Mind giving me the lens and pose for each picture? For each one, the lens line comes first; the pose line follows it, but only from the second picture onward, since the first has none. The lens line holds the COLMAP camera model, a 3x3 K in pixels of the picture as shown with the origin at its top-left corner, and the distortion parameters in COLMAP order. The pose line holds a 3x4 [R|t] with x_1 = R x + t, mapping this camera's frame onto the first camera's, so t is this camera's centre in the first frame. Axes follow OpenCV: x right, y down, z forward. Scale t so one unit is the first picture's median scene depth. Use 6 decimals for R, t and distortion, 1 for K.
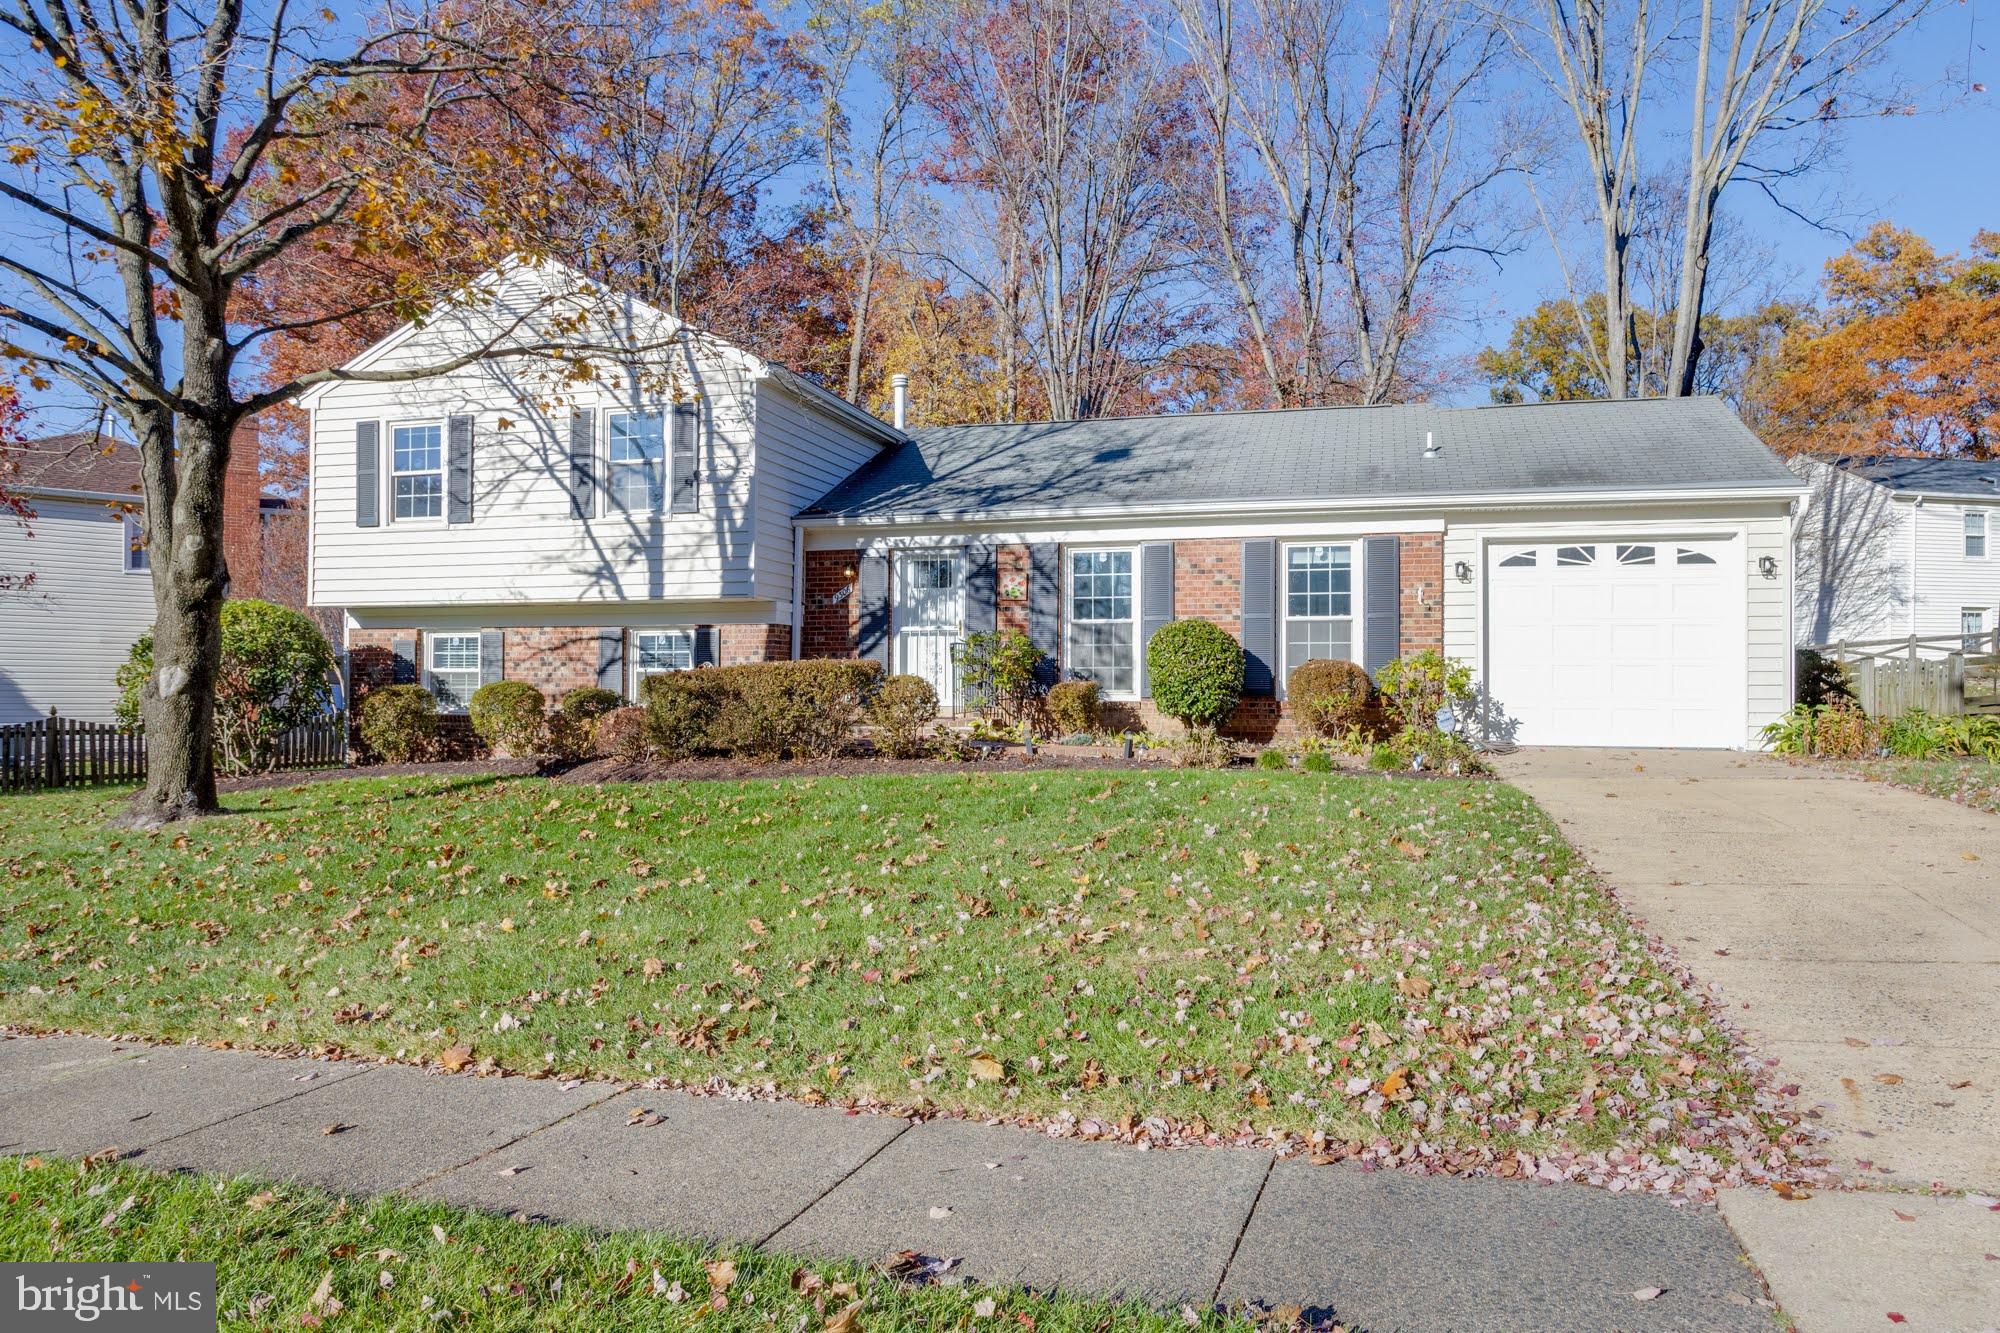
lens RADIAL K [[1258.6, 0, 1055.8], [0, 1258.6, 671.7], [0, 0, 1]] dist [-0.046905, 0.062222]
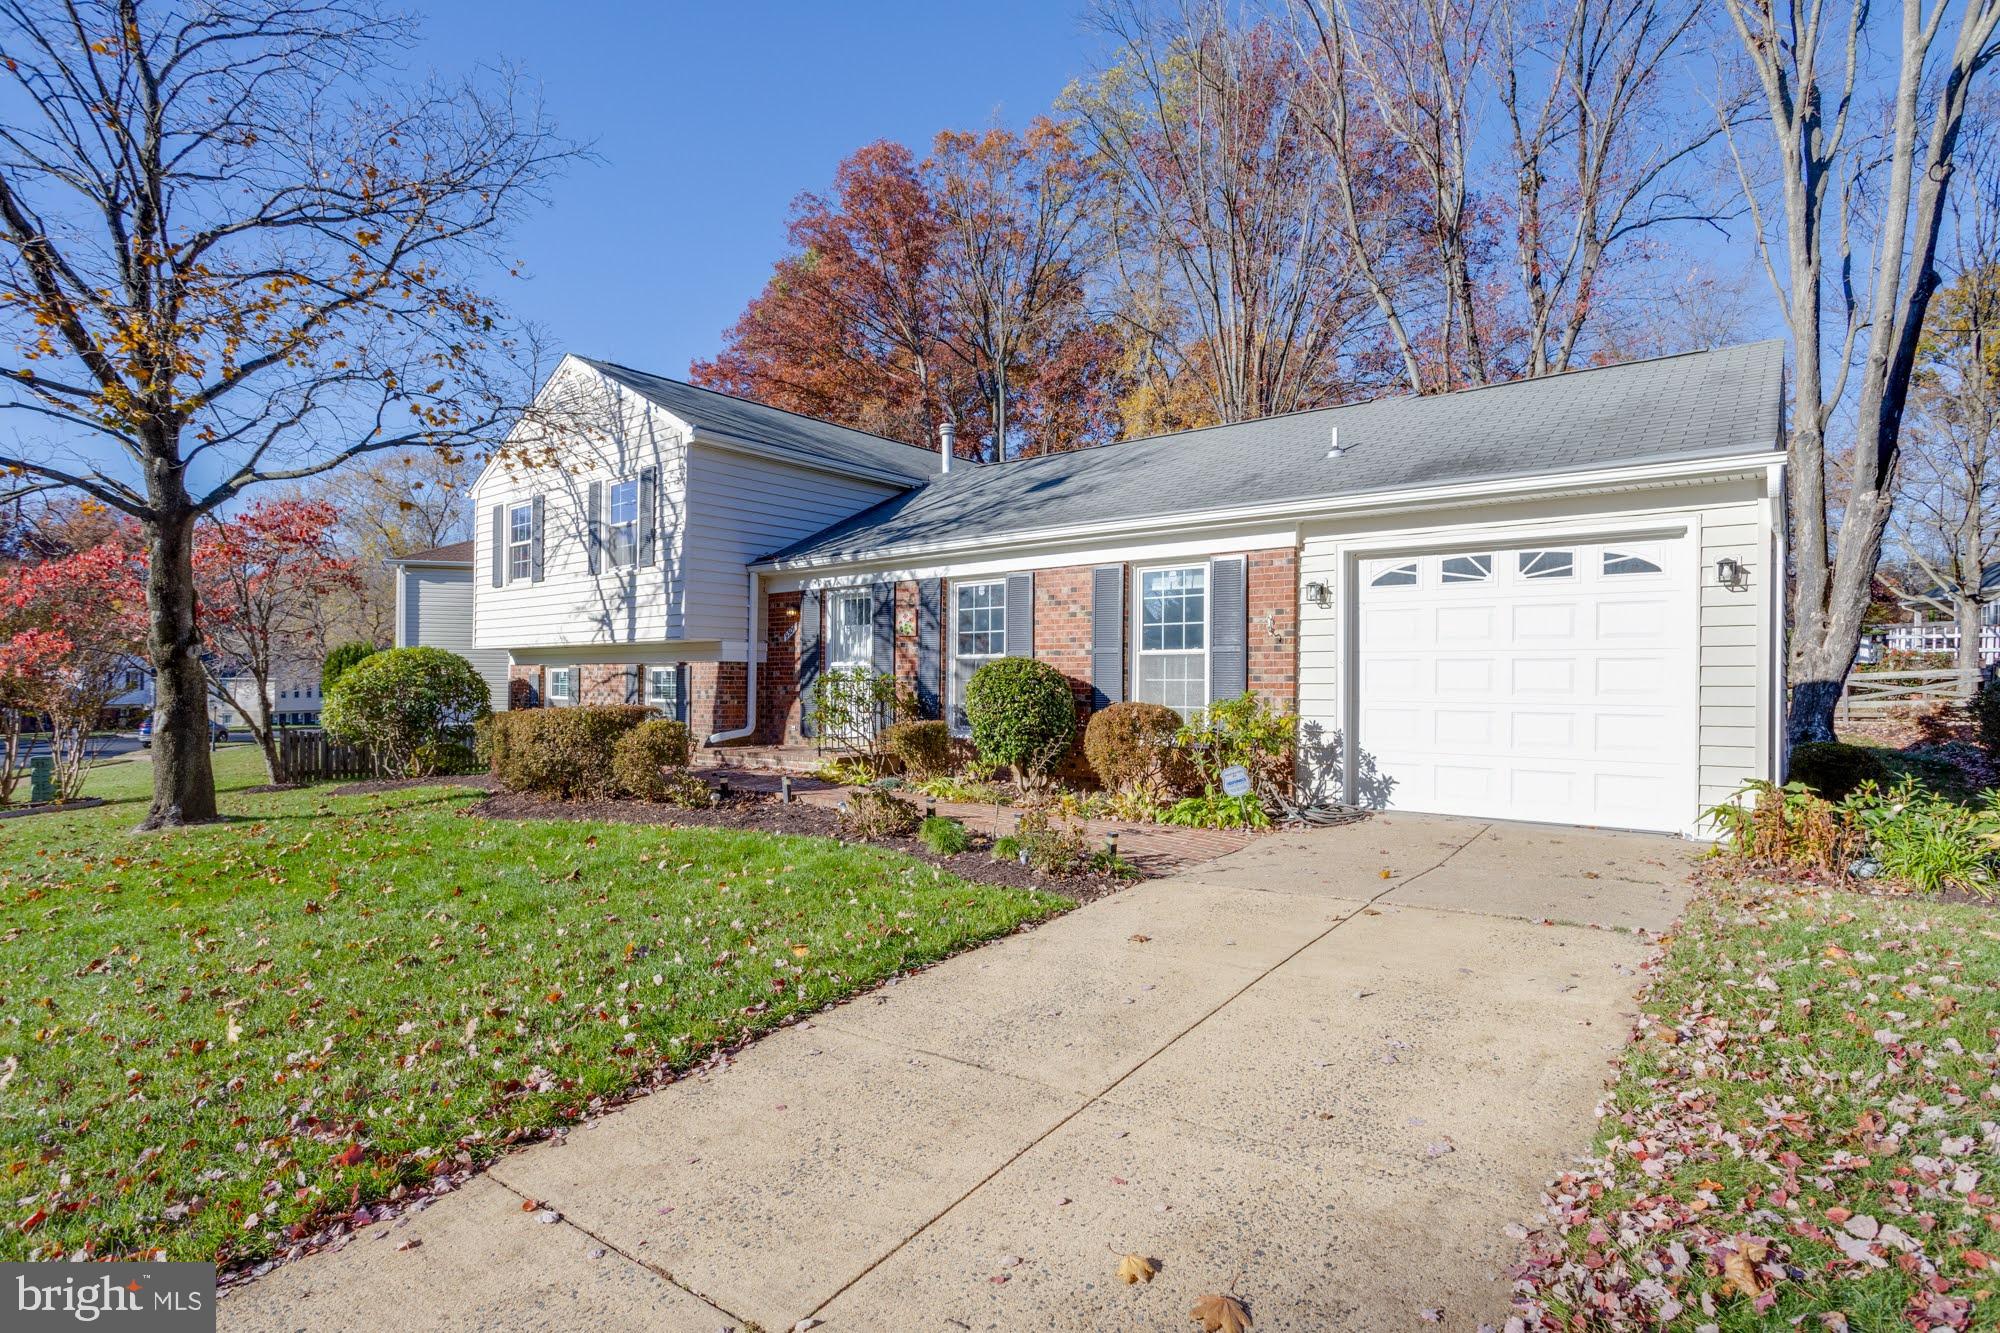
lens RADIAL K [[1009.0, 0, 1009.9], [0, 1009.0, 673.4], [0, 0, 1]] dist [-0.058762, 0.053093]
pose [[0.910450, -0.003949, -0.413601, 0.379168], [0.006231, 0.999972, 0.004170, -0.029865], [0.413573, -0.006374, 0.910449, 0.295863]]
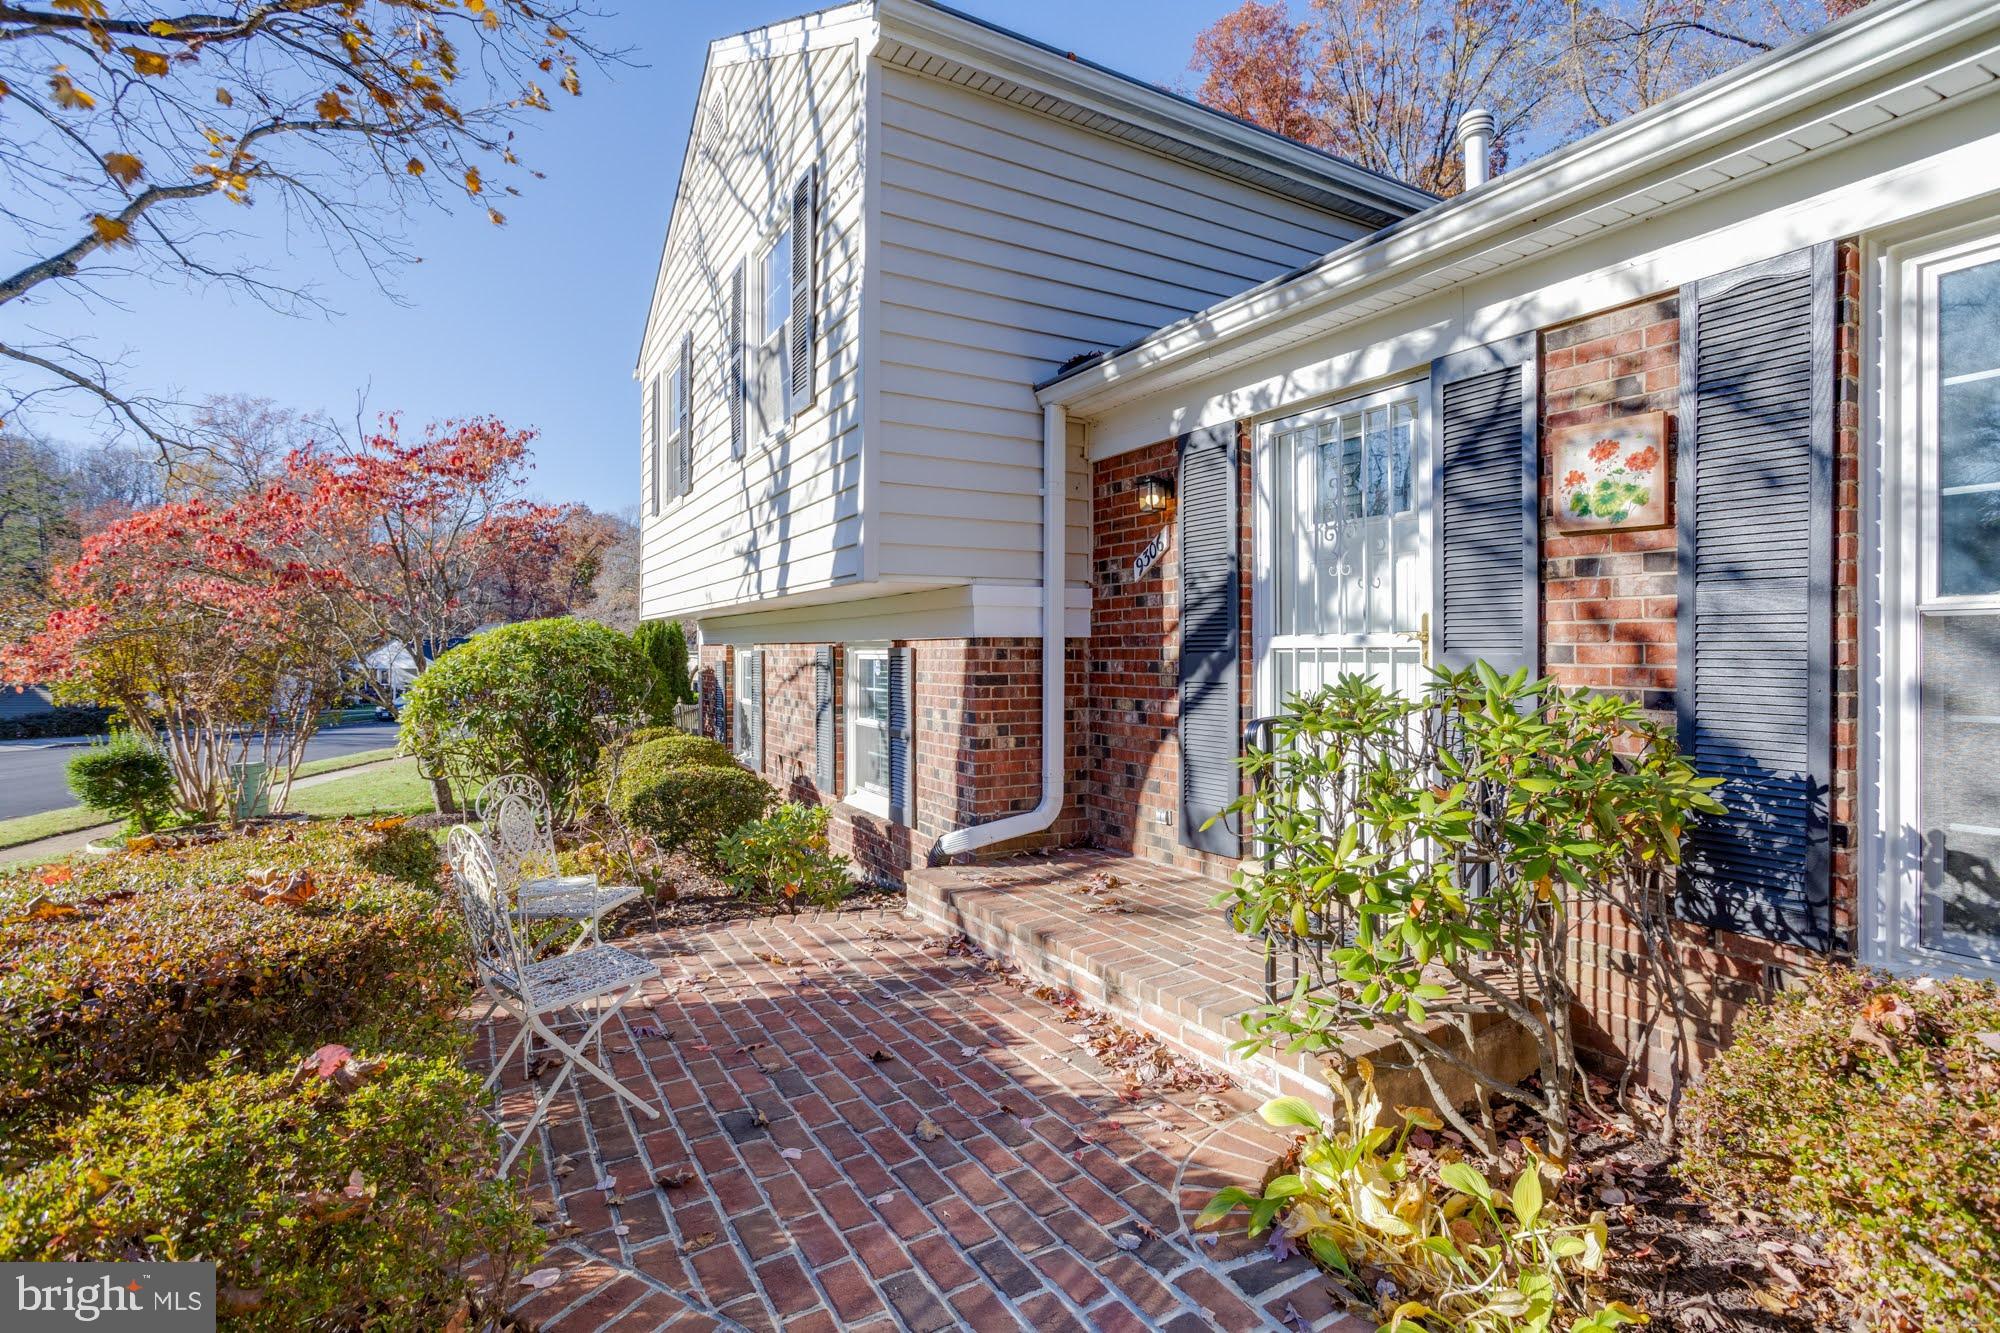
lens RADIAL K [[960.8, 0, 1000.0], [0, 960.8, 666.5], [0, 0, 1]] dist [-0.079787, 0.044750]
pose [[0.701332, 0.006098, -0.712808, 0.015080], [0.018814, 0.999457, 0.027062, -0.037454], [0.712586, -0.032390, 0.700837, 0.781771]]
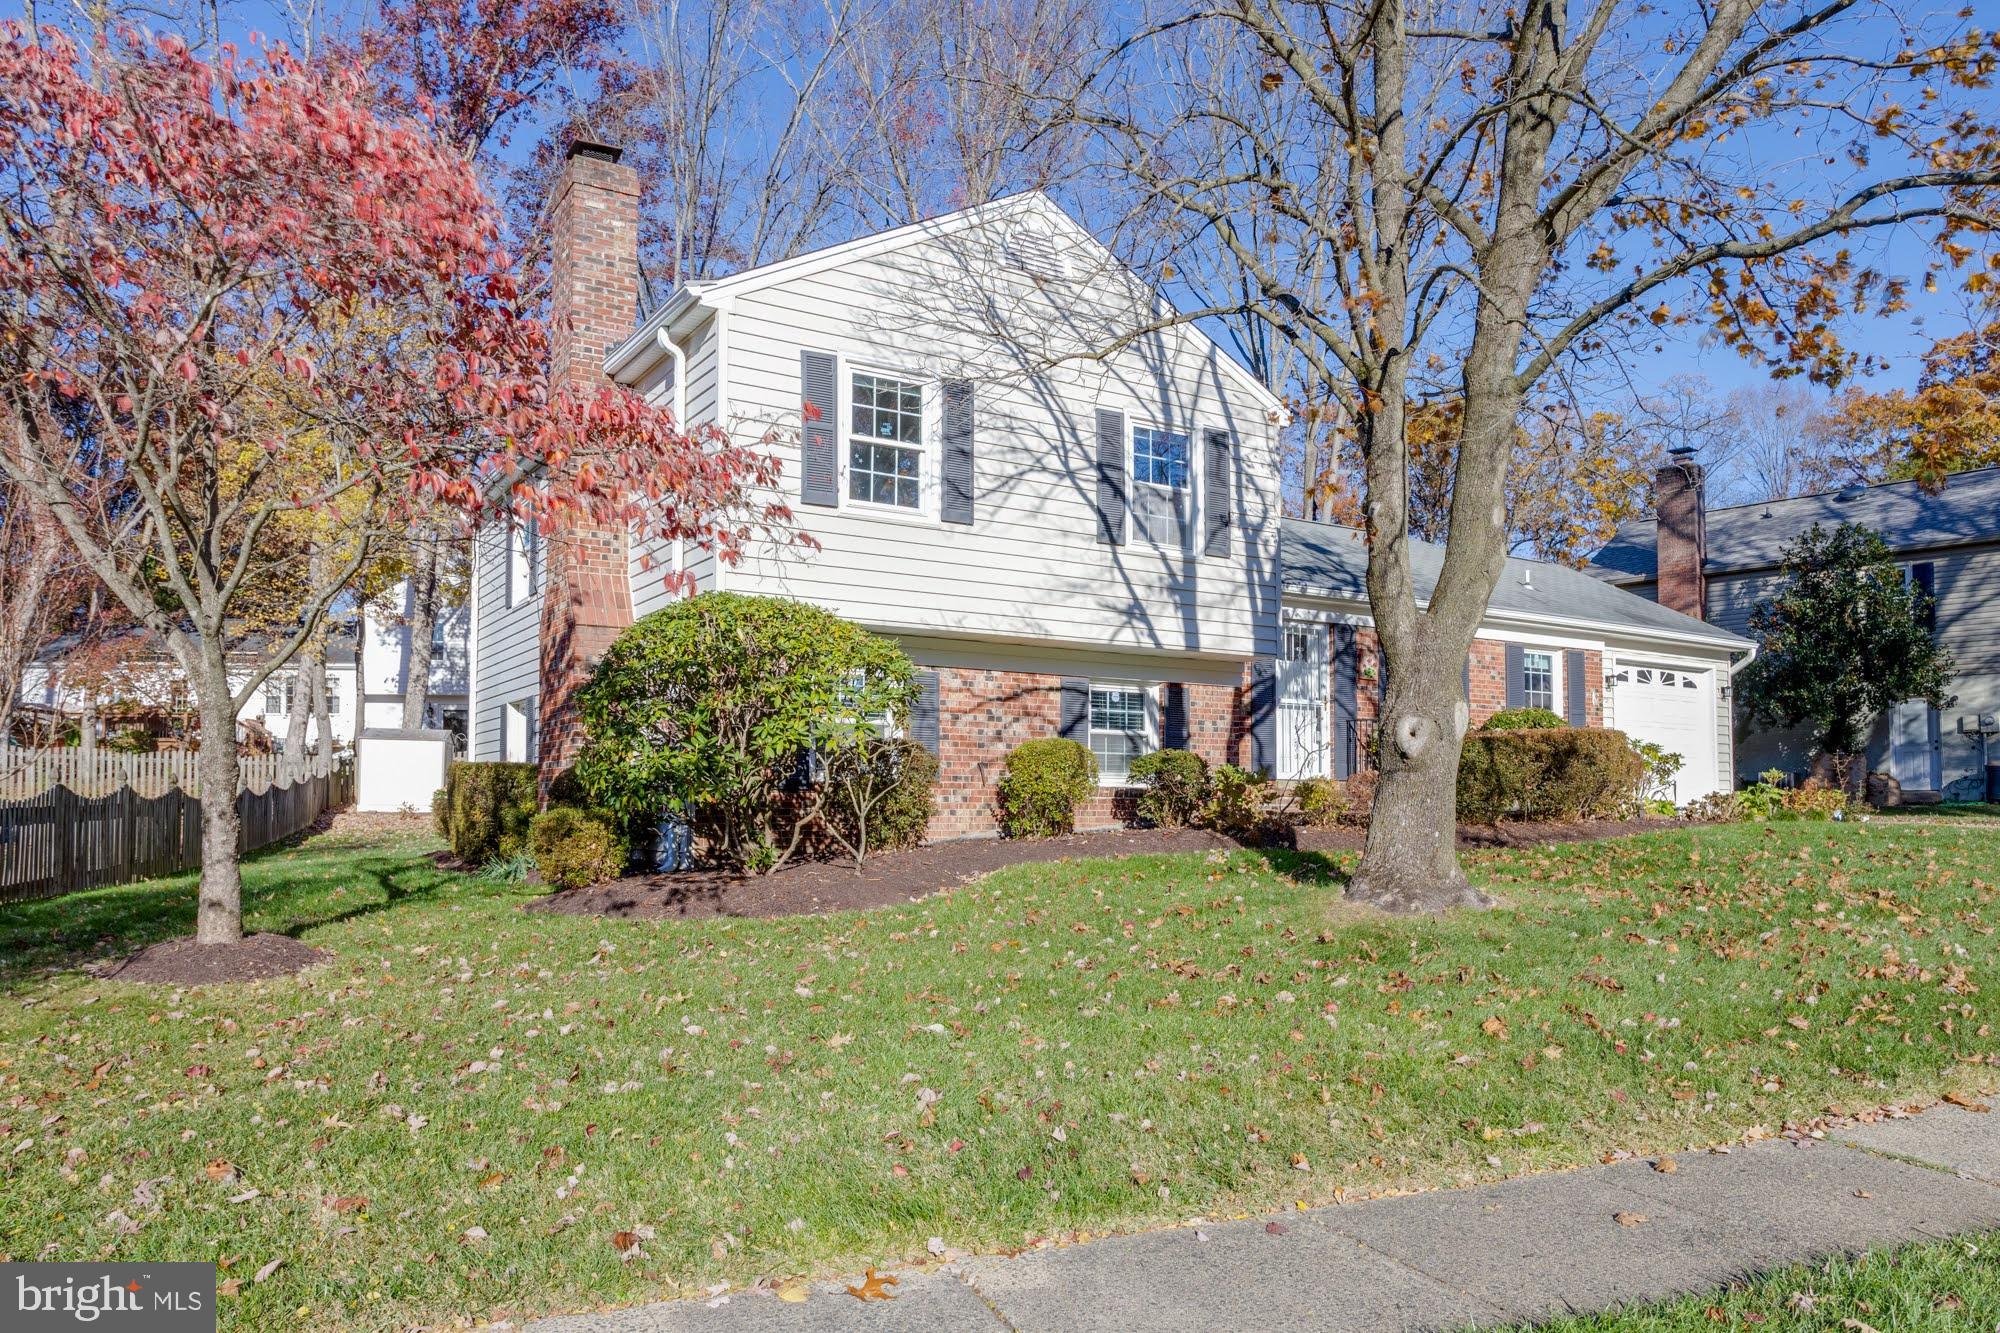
lens RADIAL K [[1366.4, 0, 997.7], [0, 1366.4, 713.4], [0, 0, 1]] dist [-0.000742, 0.000090]
pose [[0.682136, 0.050223, 0.729499, -1.083760], [-0.016297, 0.998435, -0.053499, 0.038140], [-0.731044, 0.024605, 0.681887, 0.448655]]
